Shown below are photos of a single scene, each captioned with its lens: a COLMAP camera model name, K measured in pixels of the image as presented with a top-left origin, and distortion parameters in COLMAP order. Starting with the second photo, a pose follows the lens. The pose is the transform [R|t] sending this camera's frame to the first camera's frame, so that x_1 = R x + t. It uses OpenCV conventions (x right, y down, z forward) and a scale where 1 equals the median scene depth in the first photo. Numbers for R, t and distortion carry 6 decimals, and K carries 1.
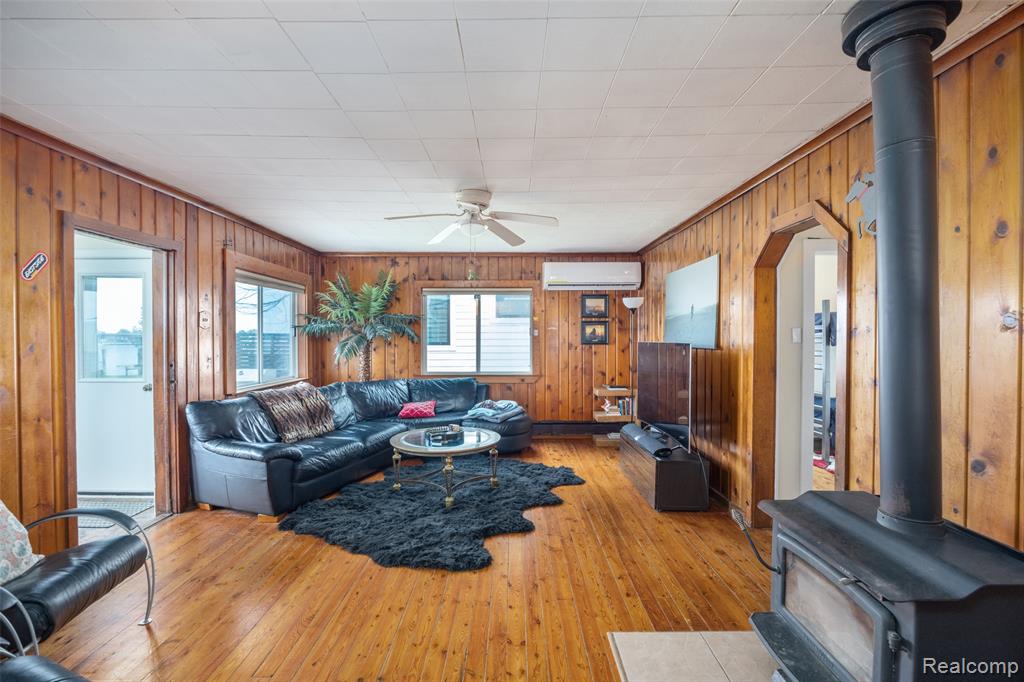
lens RADIAL K [[458.7, 0, 513.4], [0, 458.7, 344.3], [0, 0, 1]] dist [-0.007517, -0.000578]
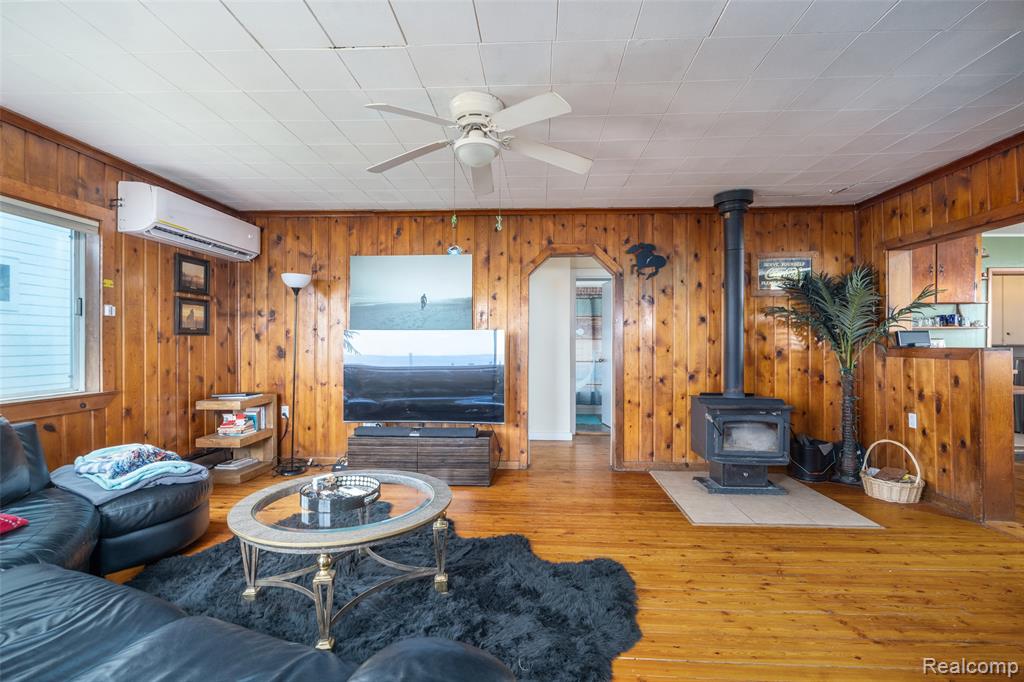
lens RADIAL K [[458.7, 0, 515.5], [0, 458.7, 342.4], [0, 0, 1]] dist [-0.007517, -0.000578]
pose [[0.051944, 0.002049, 0.998648, -0.707721], [0.014093, 0.999897, -0.002785, 0.031194], [-0.998551, 0.014218, 0.051910, 0.829872]]
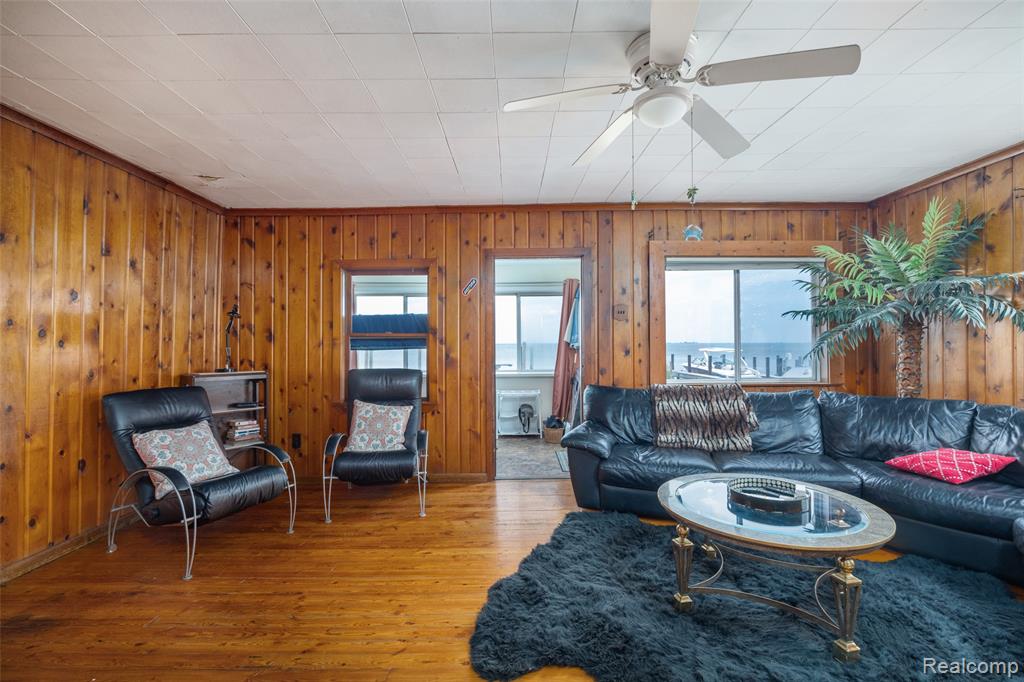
lens RADIAL K [[458.7, 0, 509.9], [0, 458.7, 341.7], [0, 0, 1]] dist [-0.007517, -0.000578]
pose [[0.004078, -0.003448, -0.999986, 0.413342], [-0.009372, 0.999950, -0.003486, 0.022795], [0.999948, 0.009386, 0.004046, 0.744947]]
